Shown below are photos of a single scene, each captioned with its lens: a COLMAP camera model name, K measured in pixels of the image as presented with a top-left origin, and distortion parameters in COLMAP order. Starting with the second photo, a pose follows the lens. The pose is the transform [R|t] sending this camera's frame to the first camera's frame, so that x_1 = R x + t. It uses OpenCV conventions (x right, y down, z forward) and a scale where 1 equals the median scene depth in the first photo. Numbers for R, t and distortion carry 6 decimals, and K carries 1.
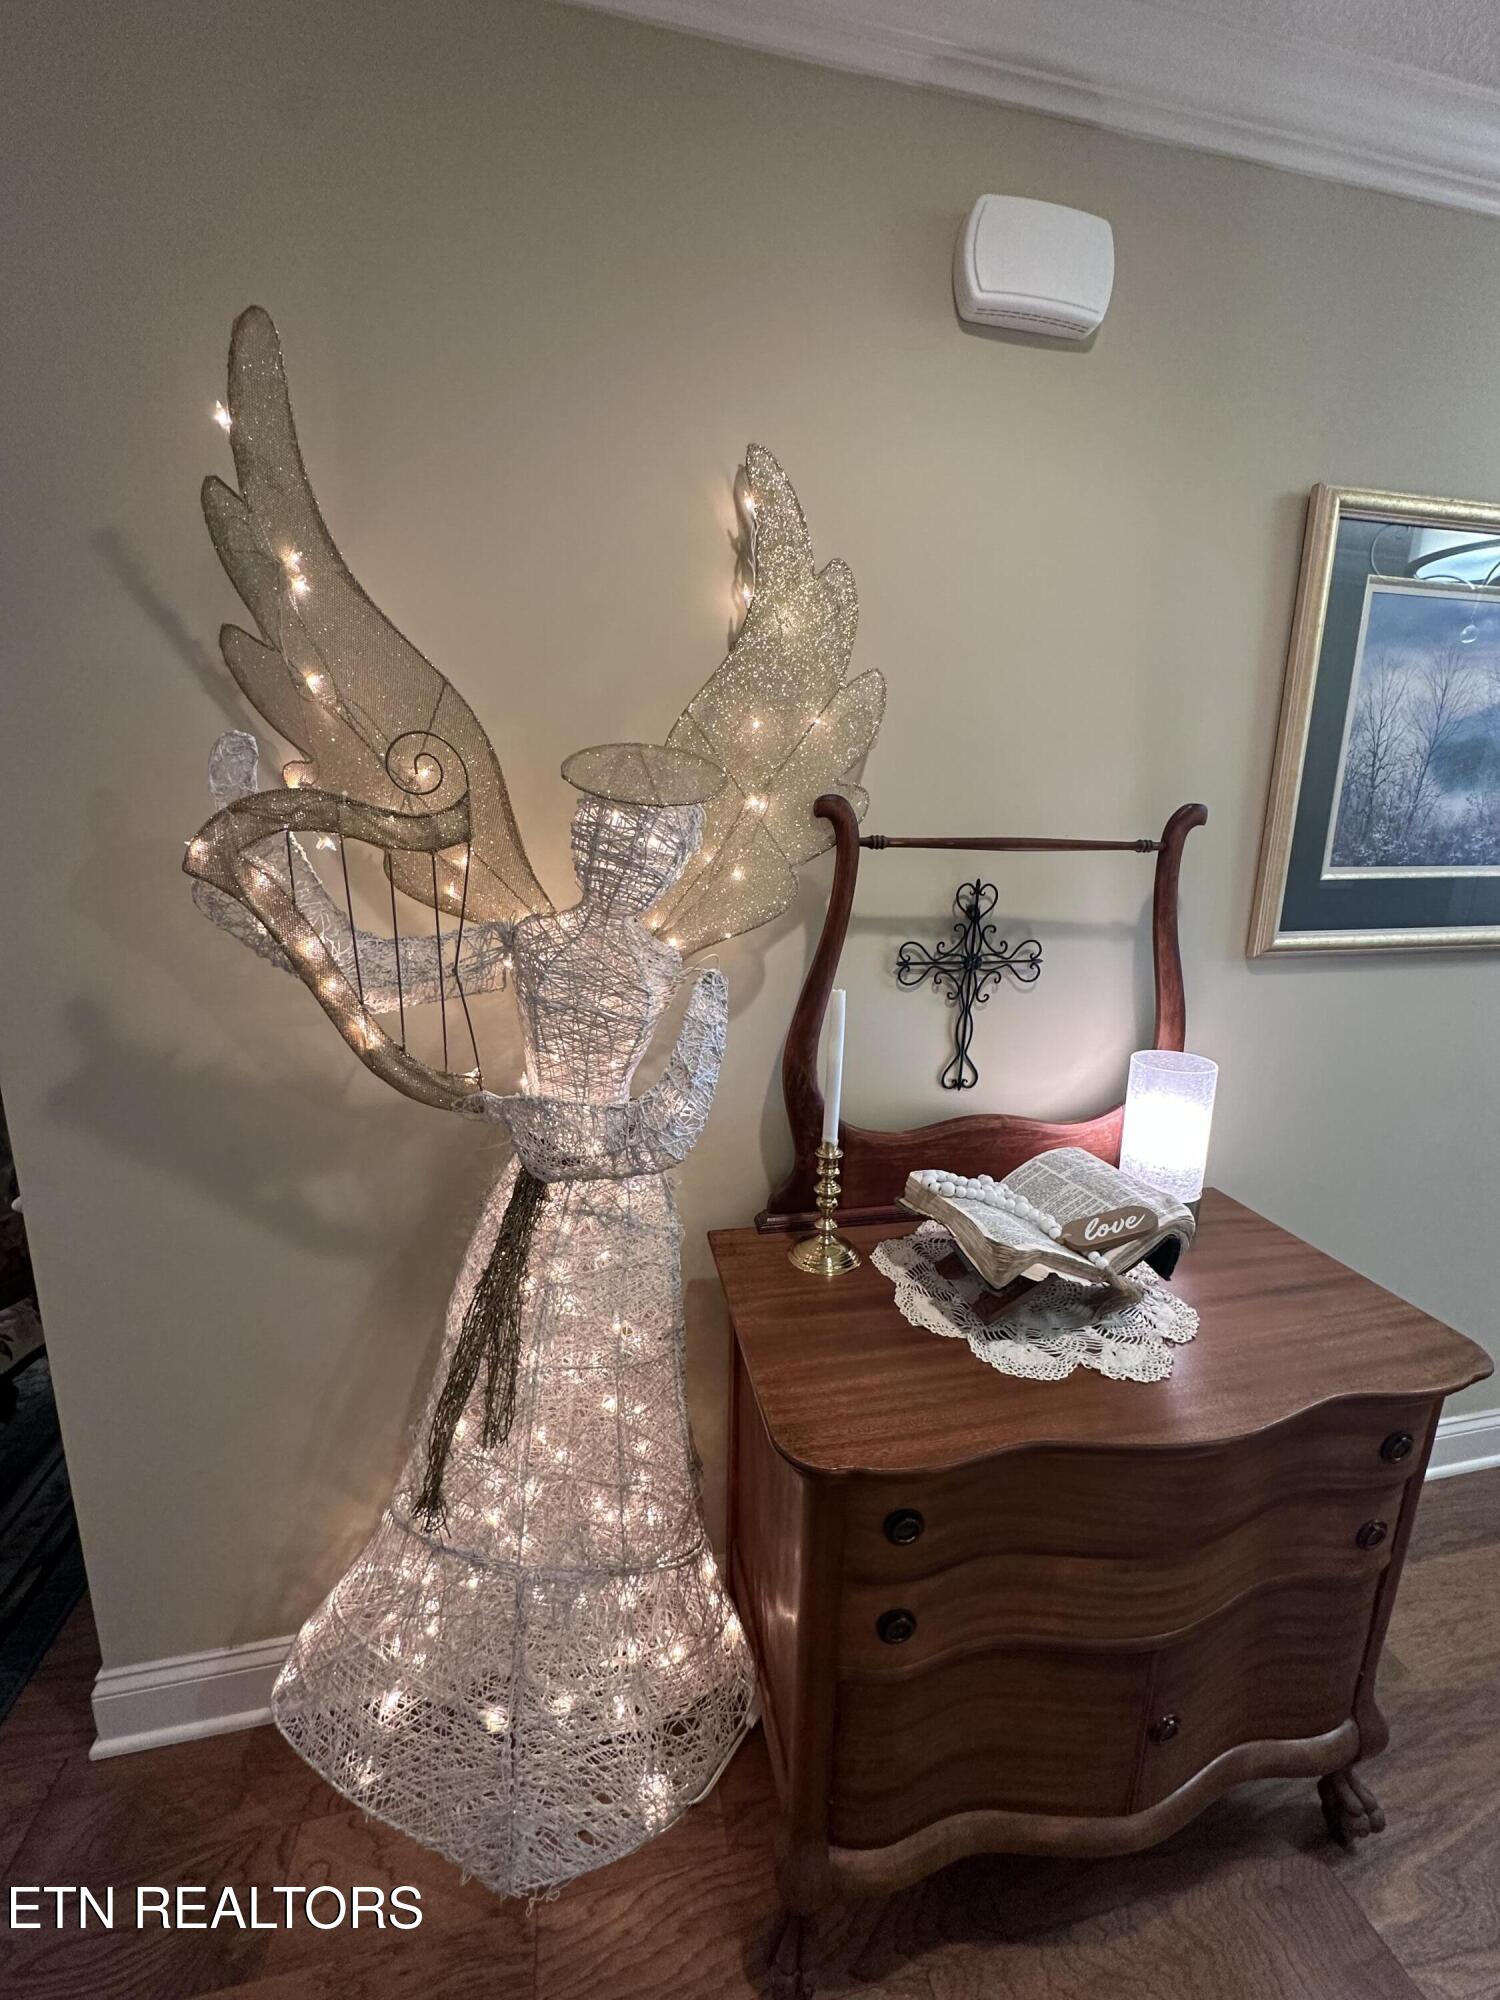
lens RADIAL K [[808.2, 0, 752.1], [0, 808.2, 998.7], [0, 0, 1]] dist [-0.006949, 0.001664]
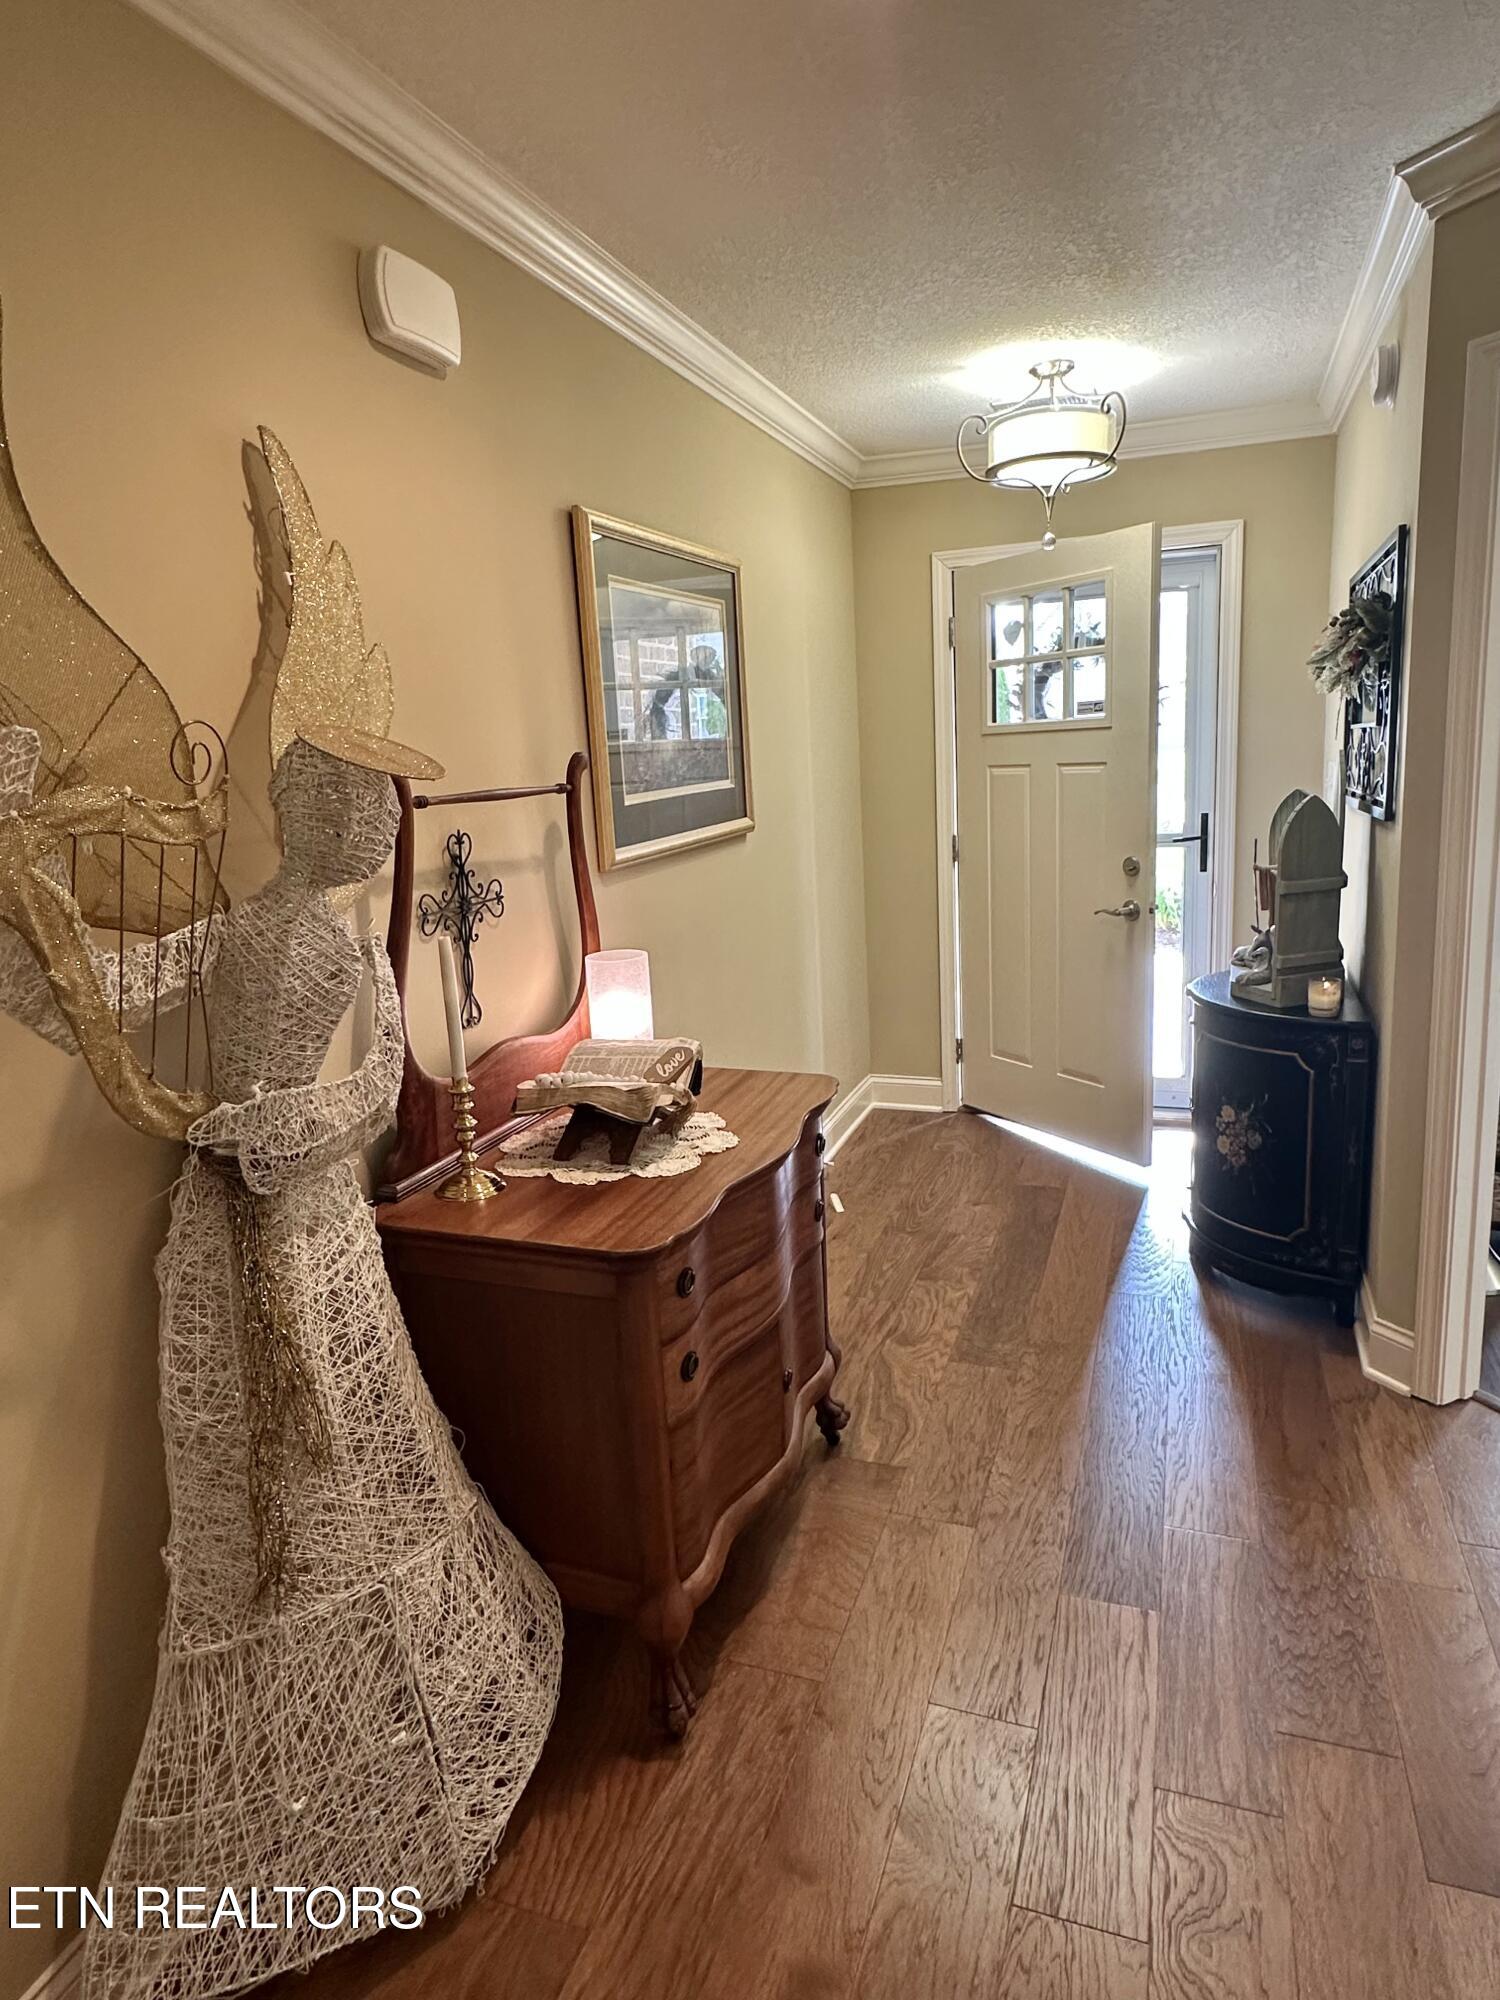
lens RADIAL K [[1202.3, 0, 750.7], [0, 1202.3, 995.6], [0, 0, 1]] dist [-0.003271, -0.000302]
pose [[0.532807, -0.212485, 0.819126, -0.935957], [0.236759, 0.966737, 0.096775, 0.006566], [-0.812442, 0.142373, 0.565392, -0.225693]]
